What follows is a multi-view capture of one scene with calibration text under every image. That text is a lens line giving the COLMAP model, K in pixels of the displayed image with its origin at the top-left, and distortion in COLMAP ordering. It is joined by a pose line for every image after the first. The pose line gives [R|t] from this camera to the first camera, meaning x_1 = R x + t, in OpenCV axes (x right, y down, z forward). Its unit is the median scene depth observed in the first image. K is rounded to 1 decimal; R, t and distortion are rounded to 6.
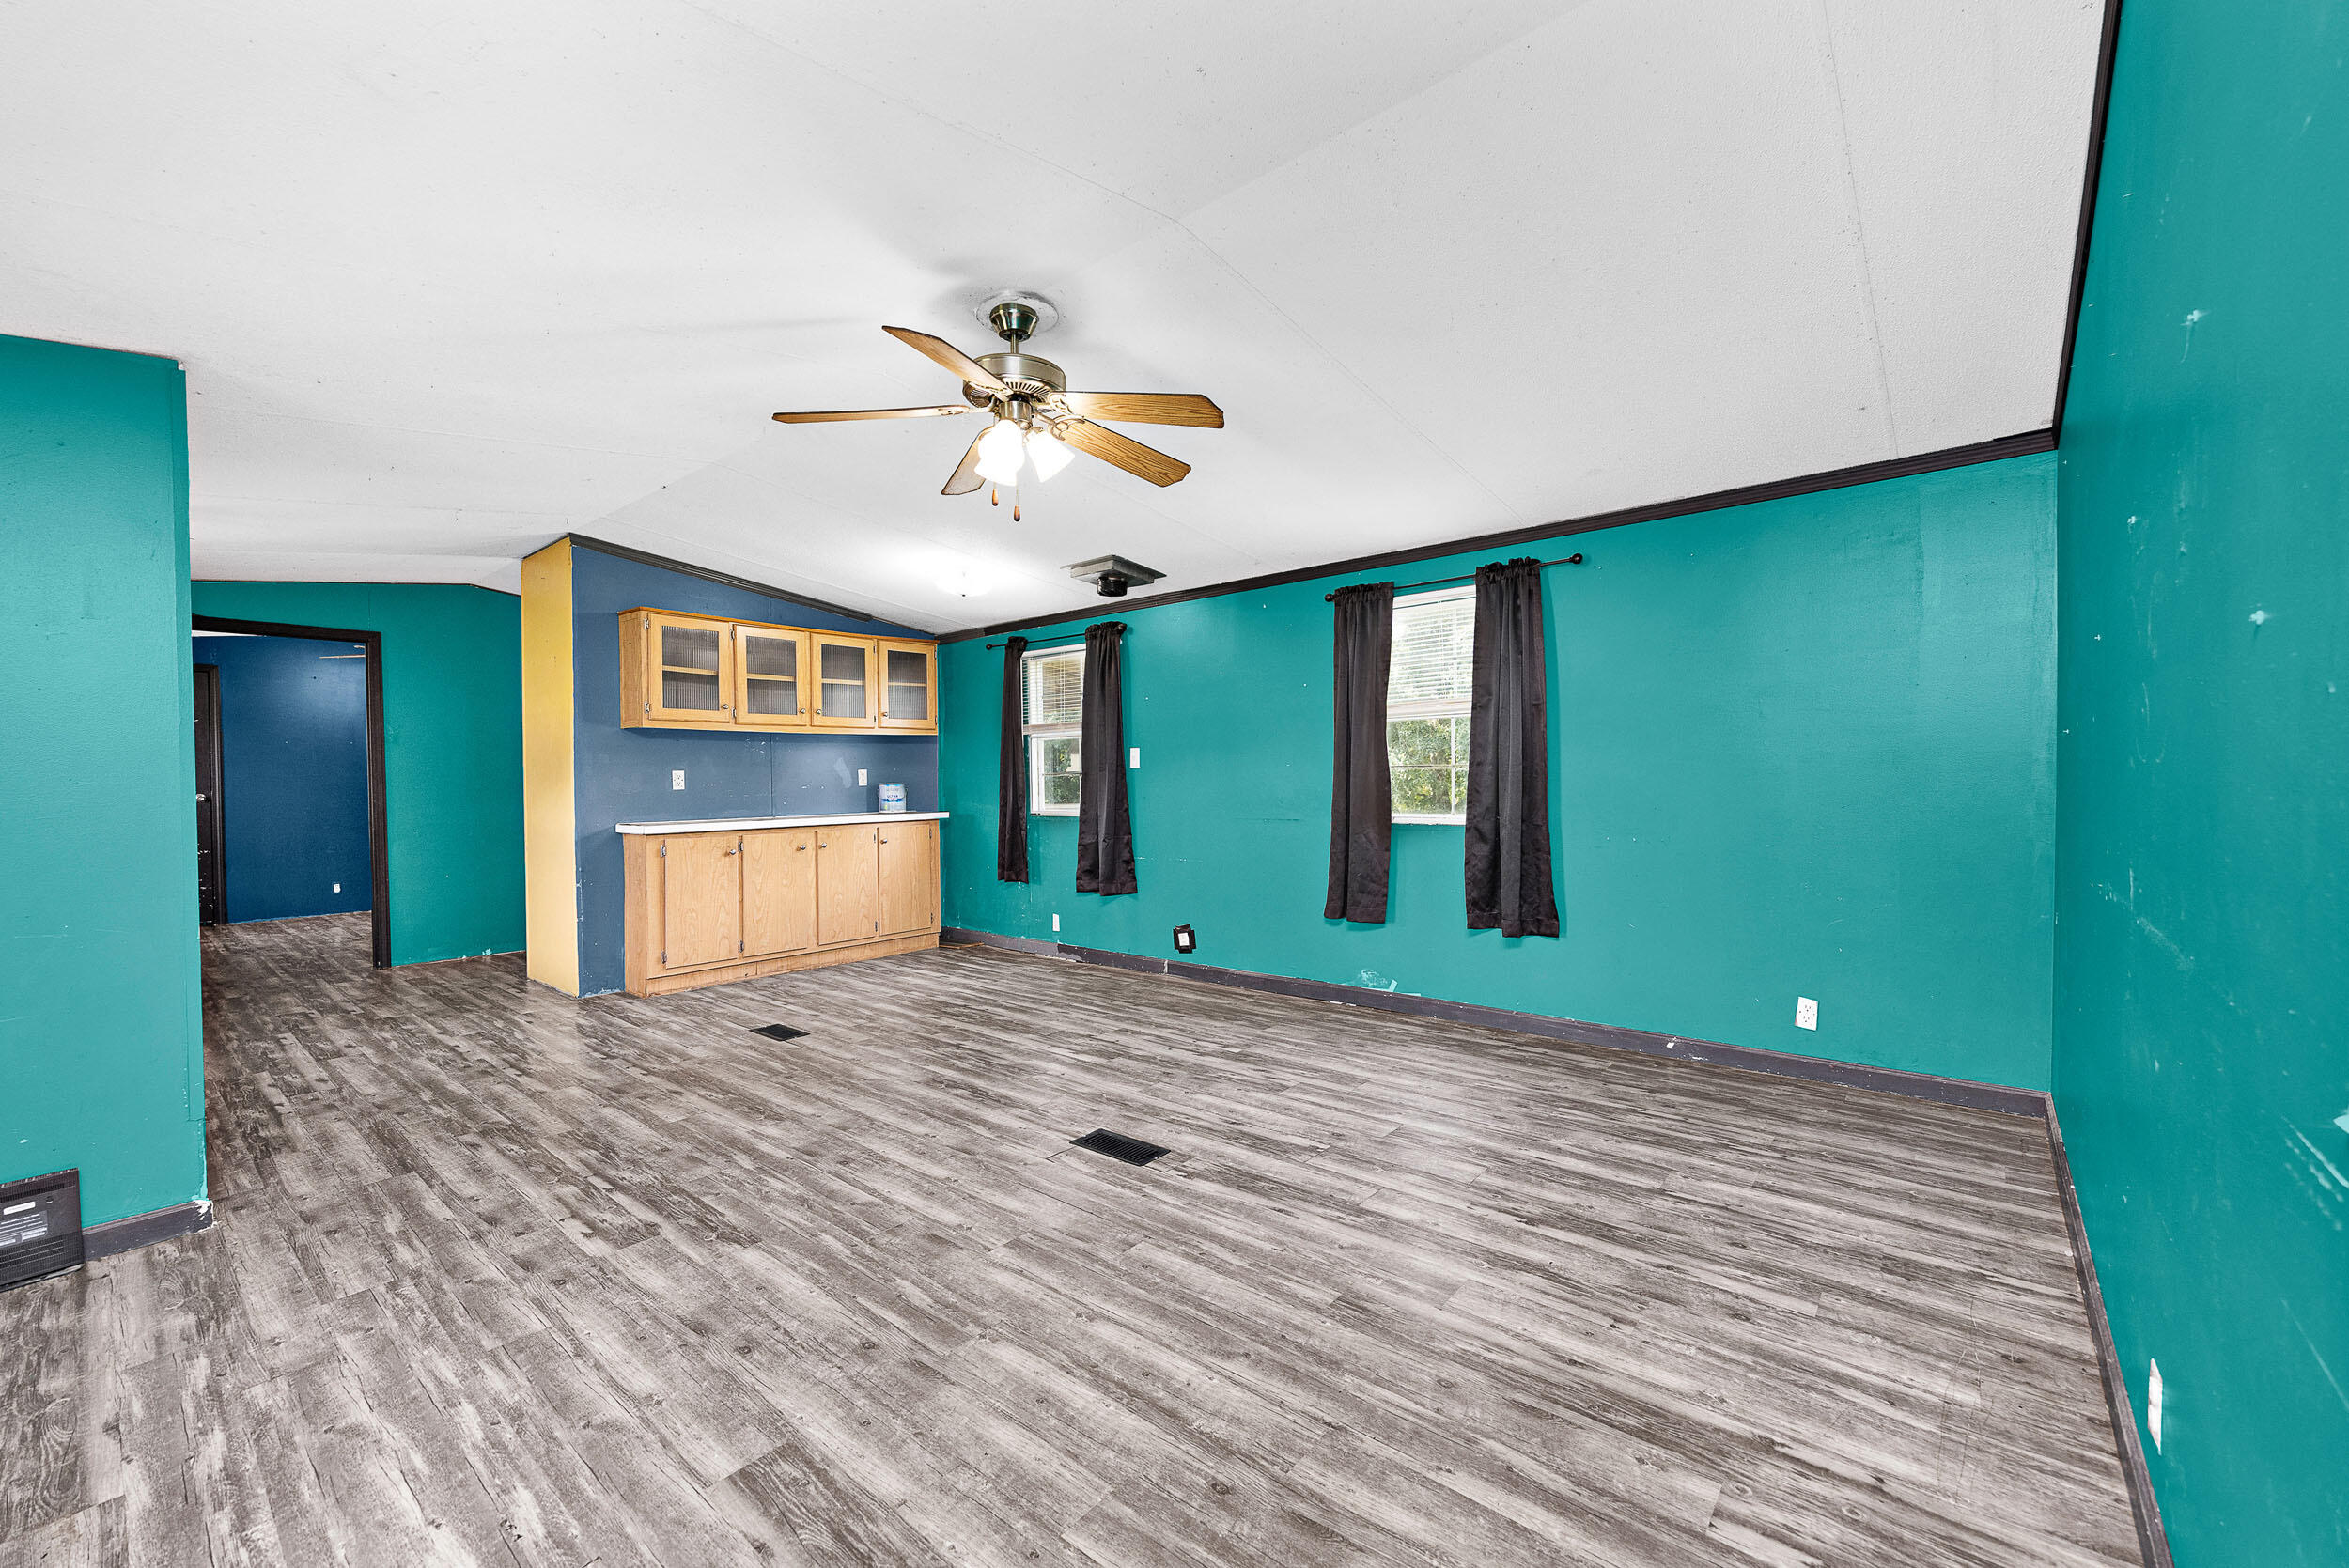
lens RADIAL K [[935.0, 0, 1191.7], [0, 935.0, 796.5], [0, 0, 1]] dist [-0.005316, -0.000336]
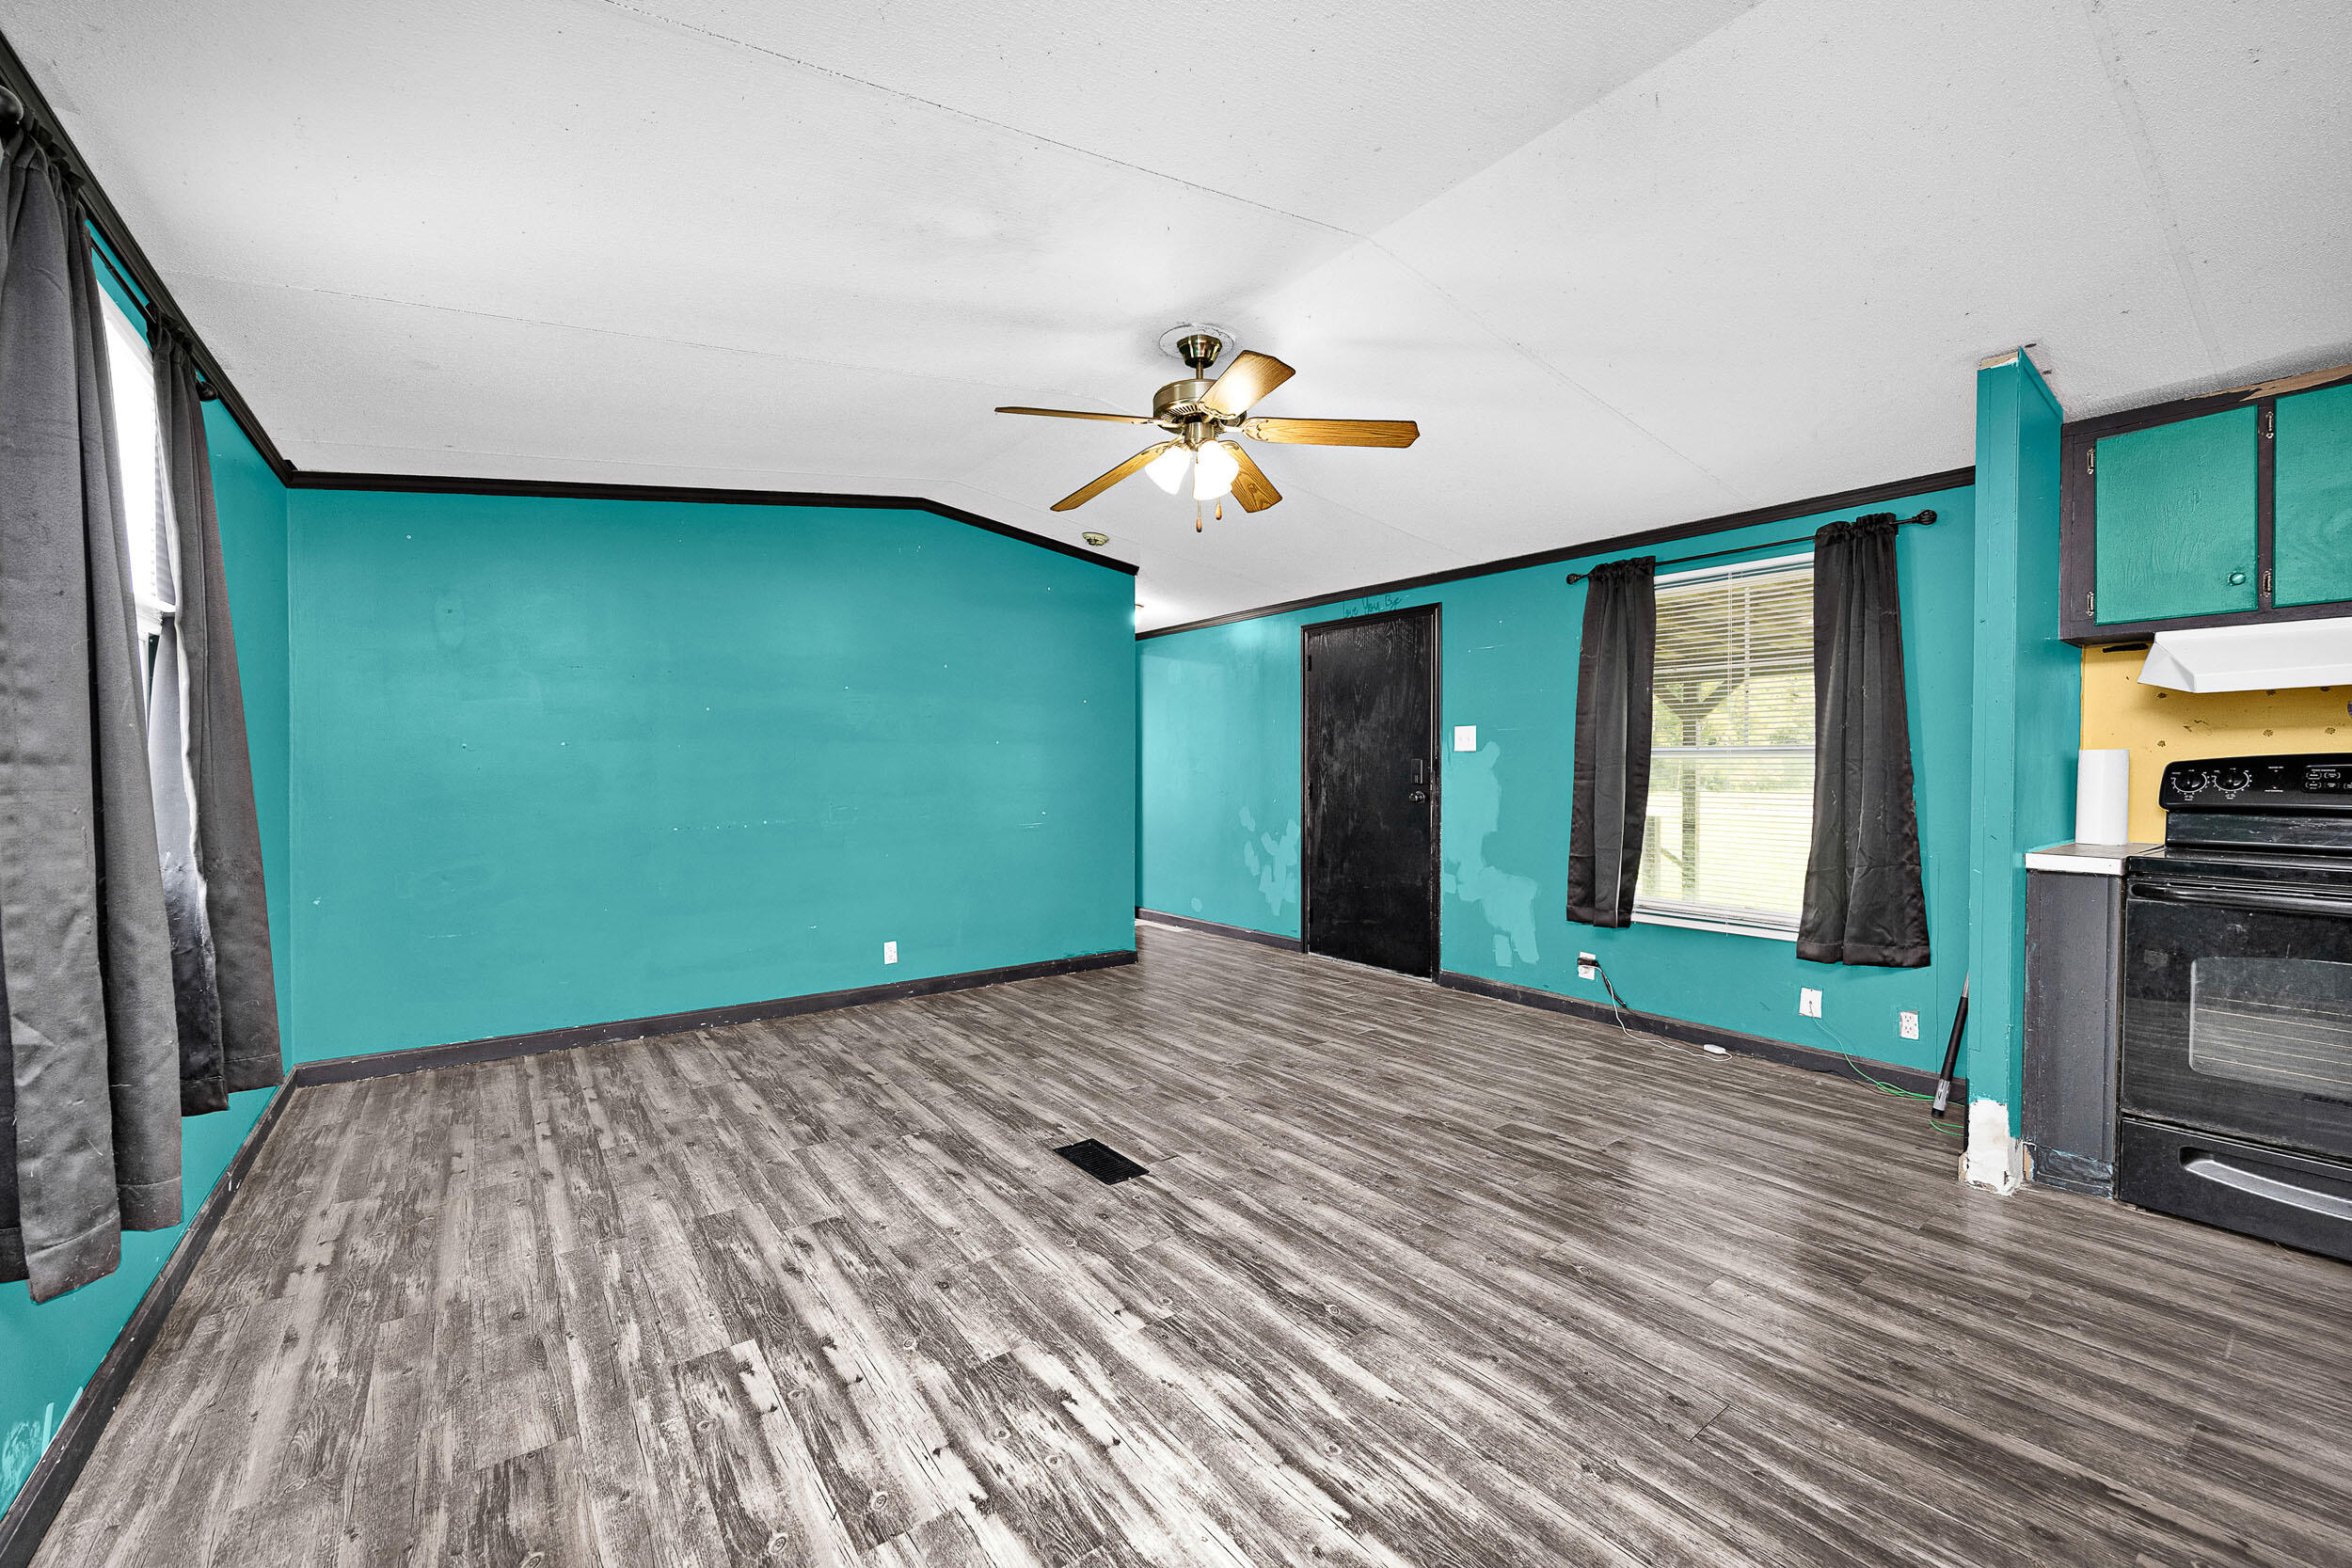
lens RADIAL K [[936.1, 0, 1151.6], [0, 936.1, 787.9], [0, 0, 1]] dist [-0.005316, -0.000336]
pose [[-0.965199, 0.008780, 0.261371, -0.378331], [0.019965, 0.998993, 0.040169, -0.036991], [-0.260755, 0.043989, -0.964402, 1.886024]]
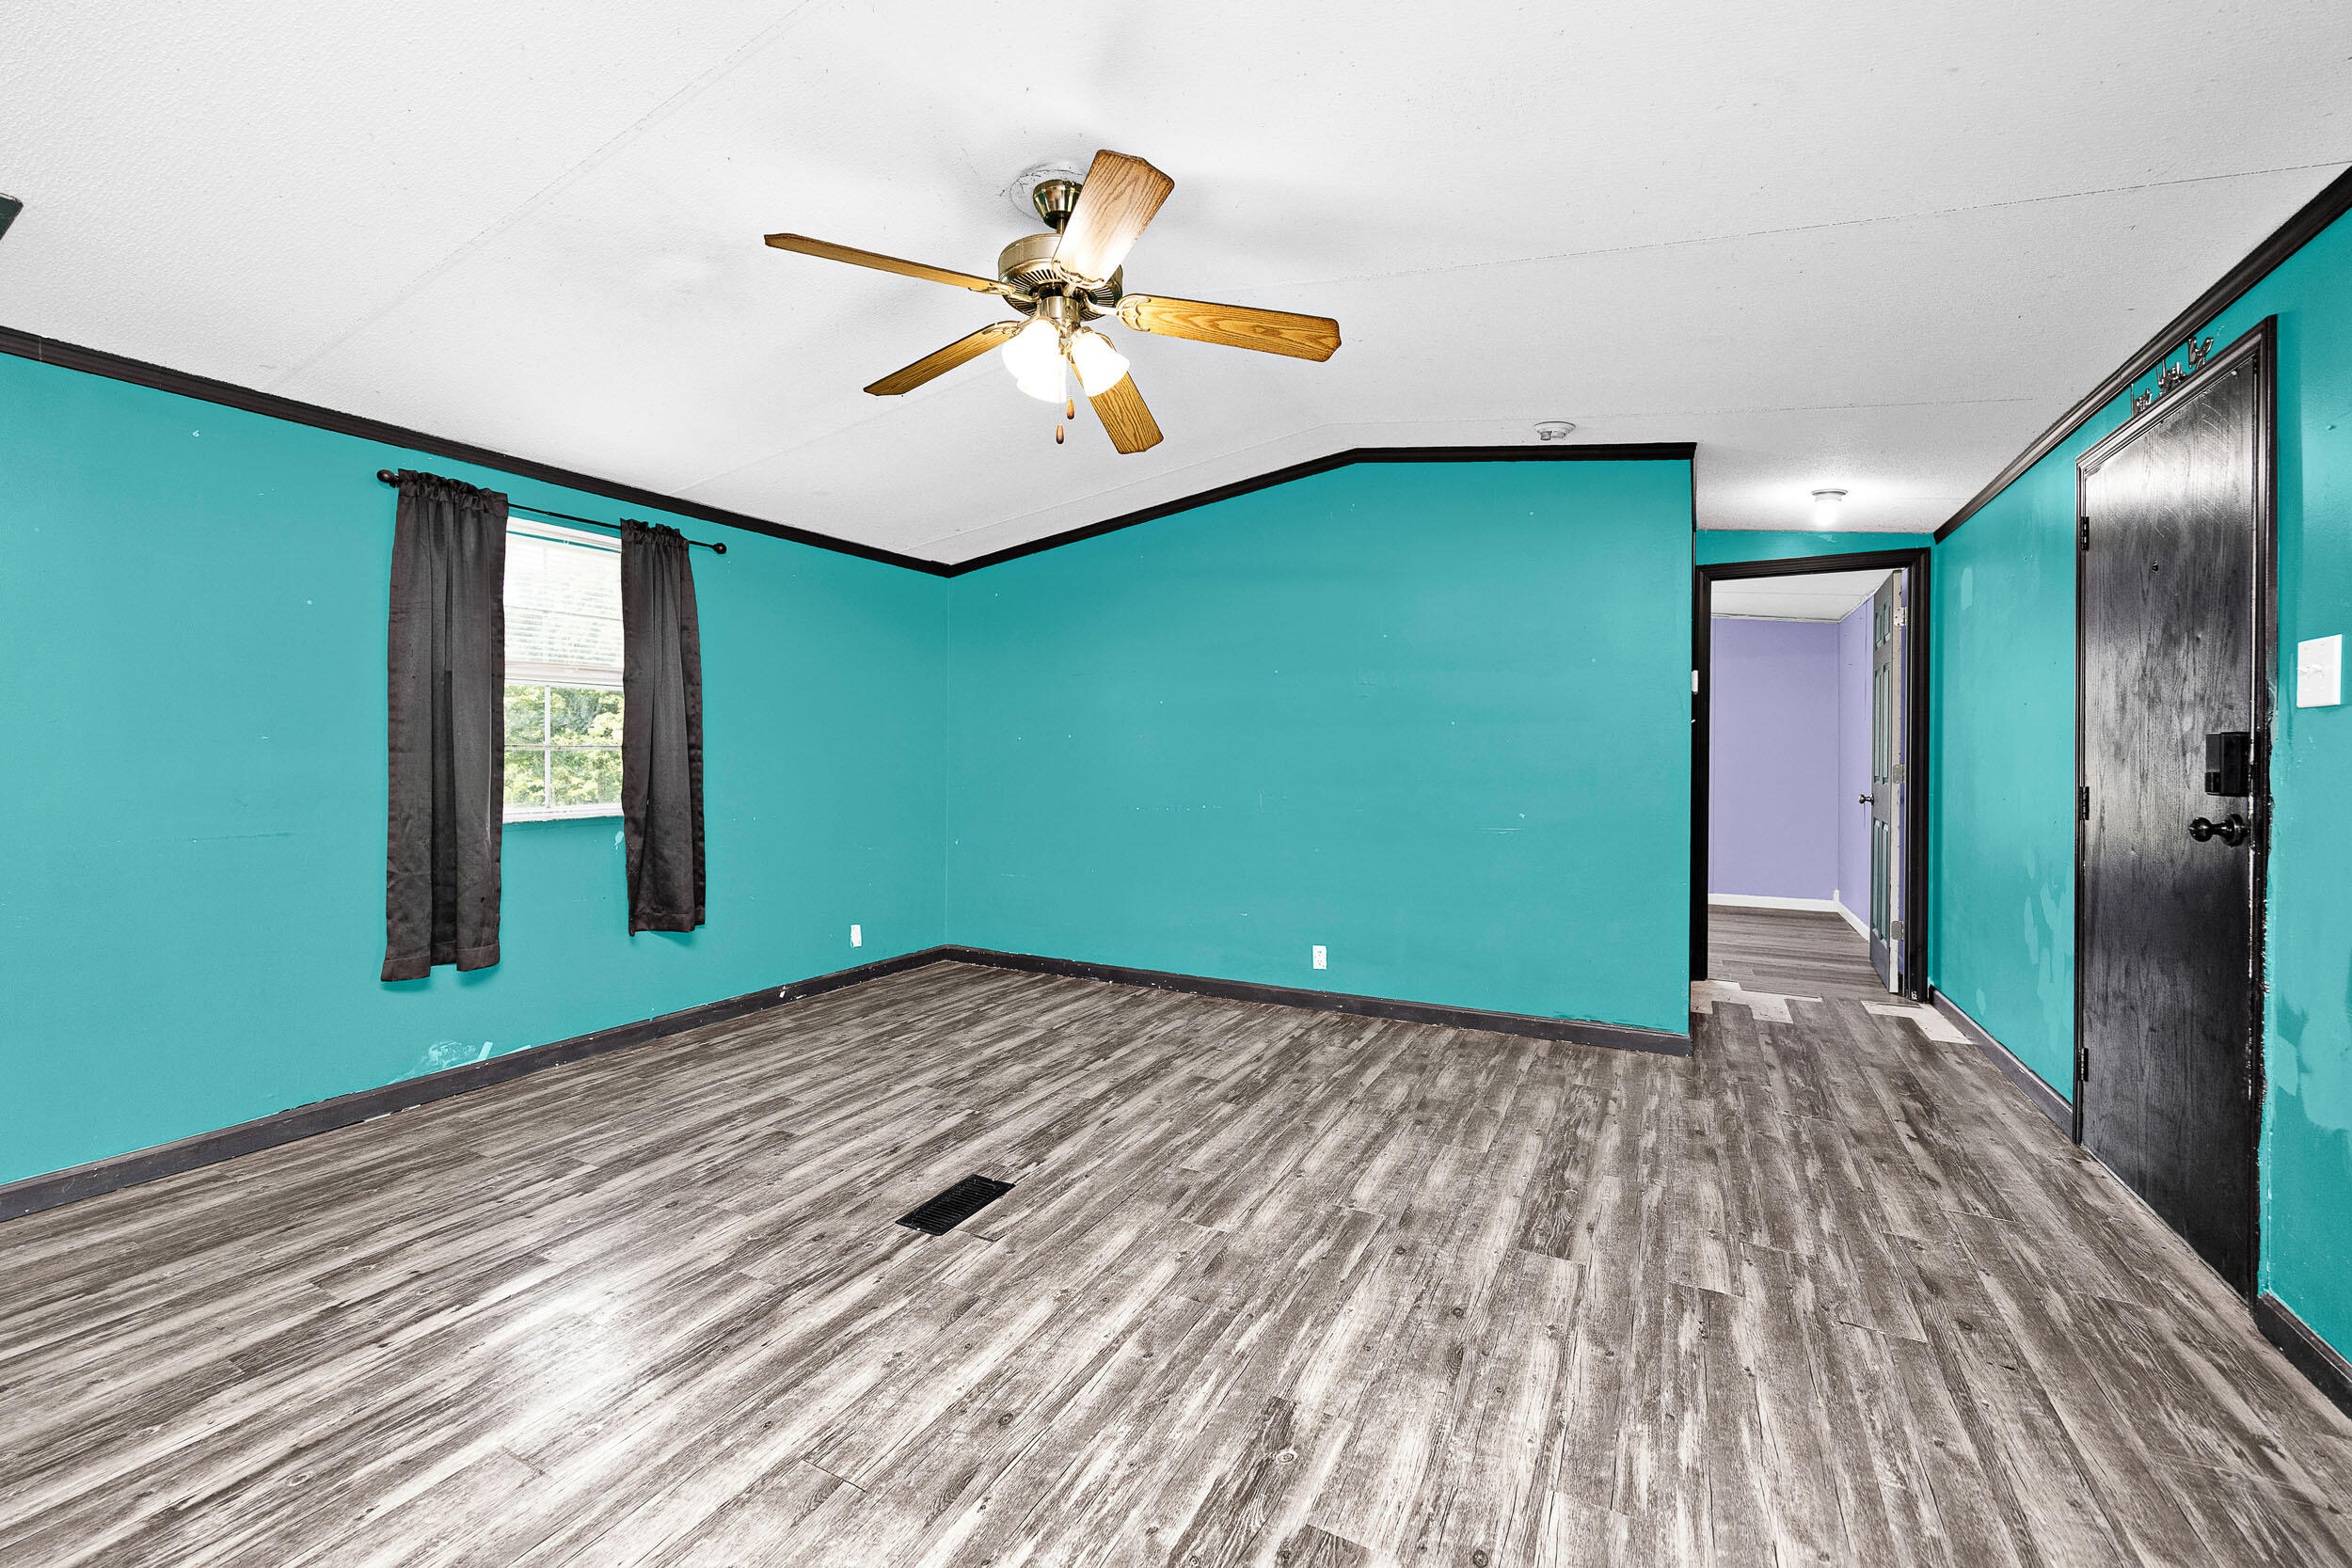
lens RADIAL K [[936.1, 0, 1165.9], [0, 936.1, 766.4], [0, 0, 1]] dist [-0.005316, -0.000336]
pose [[-0.191063, 0.004216, 0.981569, -0.924959], [0.024430, 0.999701, 0.000461, -0.005225], [-0.981274, 0.024068, -0.191109, 0.972532]]
